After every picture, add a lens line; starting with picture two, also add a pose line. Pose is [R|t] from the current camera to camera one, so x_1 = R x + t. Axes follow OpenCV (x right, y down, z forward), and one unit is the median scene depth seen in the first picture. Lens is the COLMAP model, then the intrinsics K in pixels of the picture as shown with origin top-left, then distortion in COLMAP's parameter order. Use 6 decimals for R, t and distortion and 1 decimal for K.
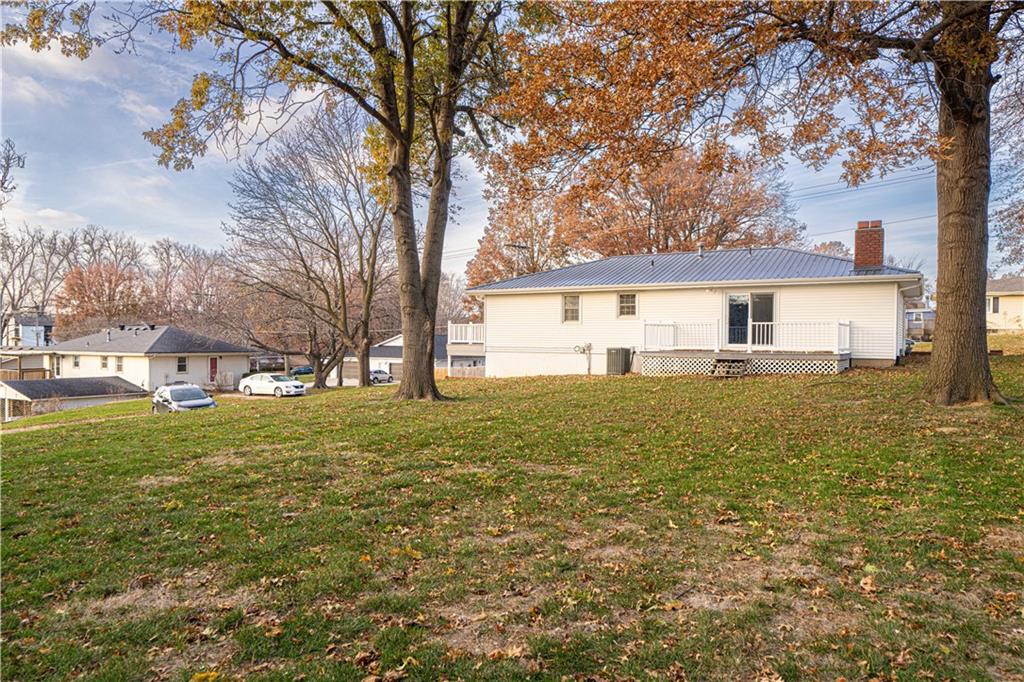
lens RADIAL K [[650.8, 0, 511.9], [0, 650.8, 341.0], [0, 0, 1]] dist [0.001069, 0.000025]
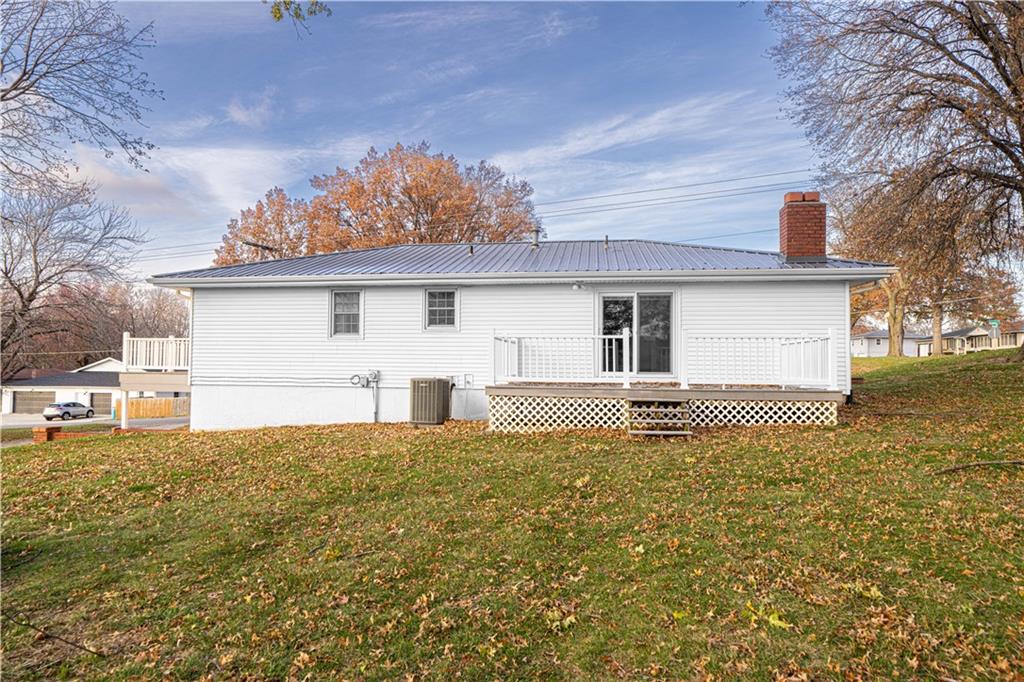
lens RADIAL K [[618.6, 0, 511.1], [0, 618.6, 347.2], [0, 0, 1]] dist [0.009768, 0.001169]
pose [[0.926014, 0.012156, 0.377294, 0.016667], [-0.000825, 0.999544, -0.030179, -0.001079], [-0.377489, 0.027635, 0.925602, 0.418082]]
